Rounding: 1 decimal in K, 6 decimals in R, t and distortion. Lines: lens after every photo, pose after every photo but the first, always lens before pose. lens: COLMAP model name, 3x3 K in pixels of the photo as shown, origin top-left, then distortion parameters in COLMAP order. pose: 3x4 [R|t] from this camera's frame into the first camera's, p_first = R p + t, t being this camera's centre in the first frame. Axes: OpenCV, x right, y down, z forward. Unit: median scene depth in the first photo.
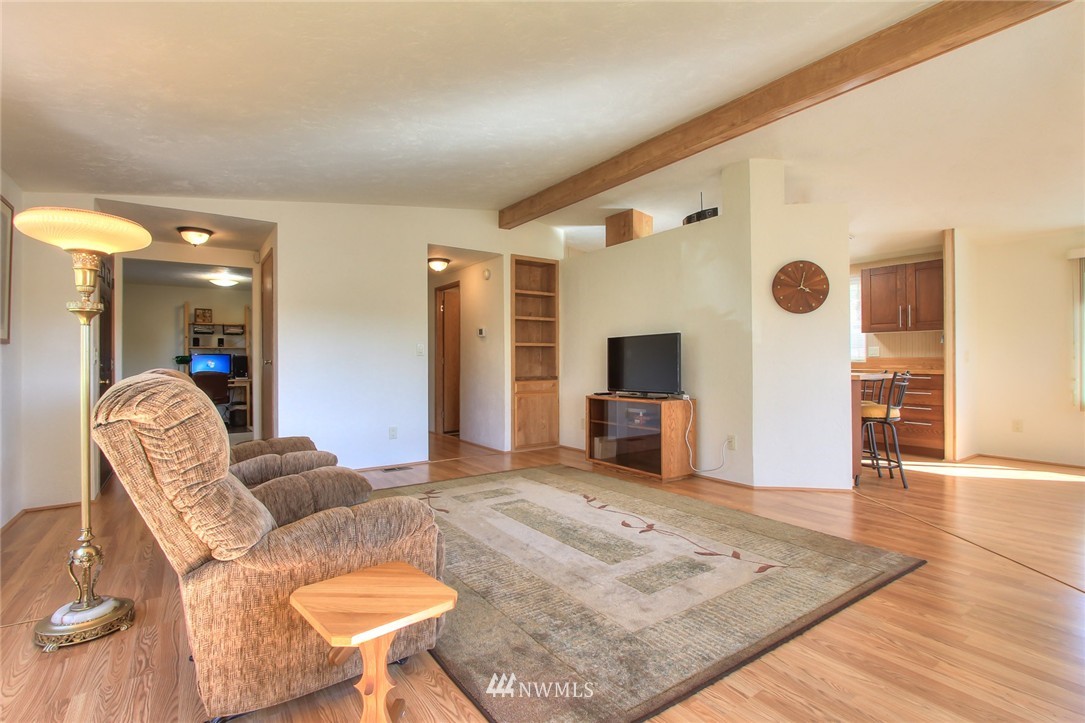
lens RADIAL K [[498.9, 0, 540.6], [0, 498.9, 367.8], [0, 0, 1]] dist [-0.016610, 0.000953]
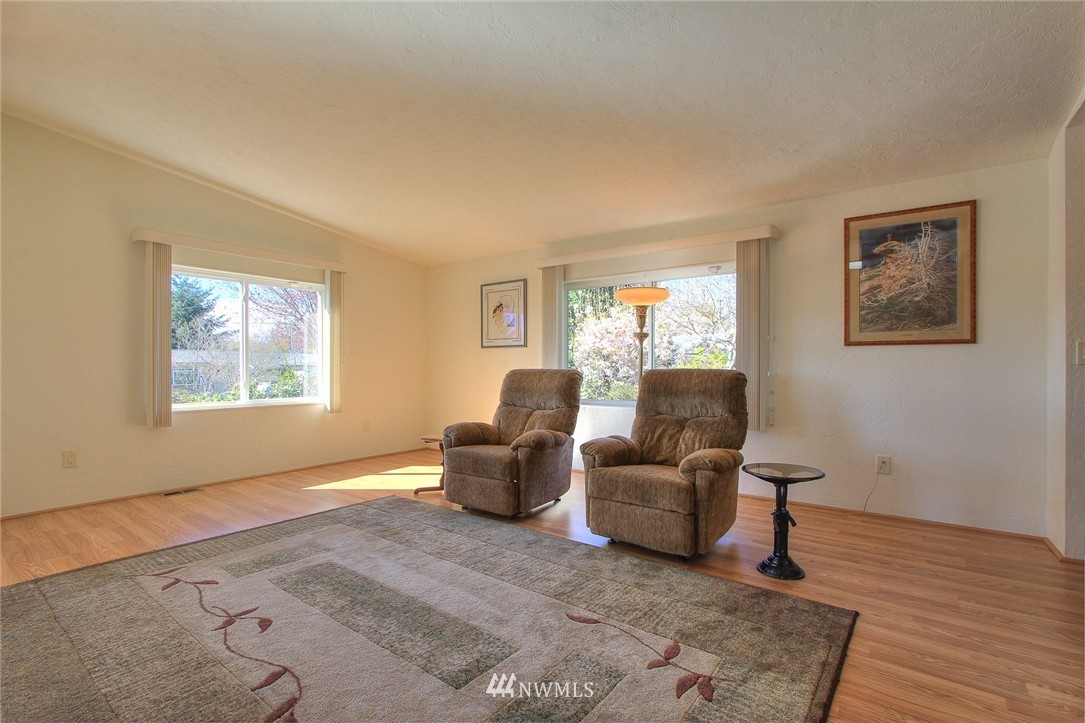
lens RADIAL K [[510.6, 0, 538.4], [0, 510.6, 368.7], [0, 0, 1]] dist [-0.019328, 0.000073]
pose [[-0.953863, 0.008453, -0.300124, 0.027004], [0.002307, 0.999780, 0.020827, -0.016639], [0.300235, 0.019174, -0.953673, 1.479604]]
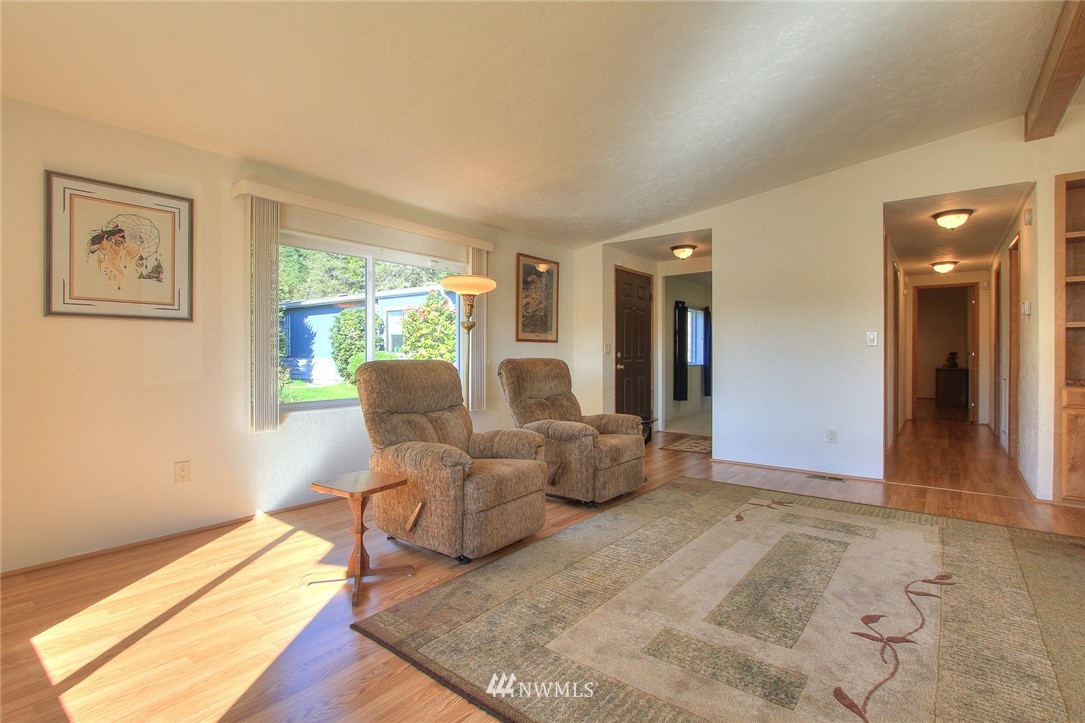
lens RADIAL K [[518.1, 0, 546.9], [0, 518.1, 357.2], [0, 0, 1]] dist [-0.017513, 0.000500]
pose [[0.295749, 0.011398, -0.955198, 0.567839], [-0.013443, 0.999879, 0.007769, -0.007253], [0.955171, 0.010543, 0.295866, 0.370072]]
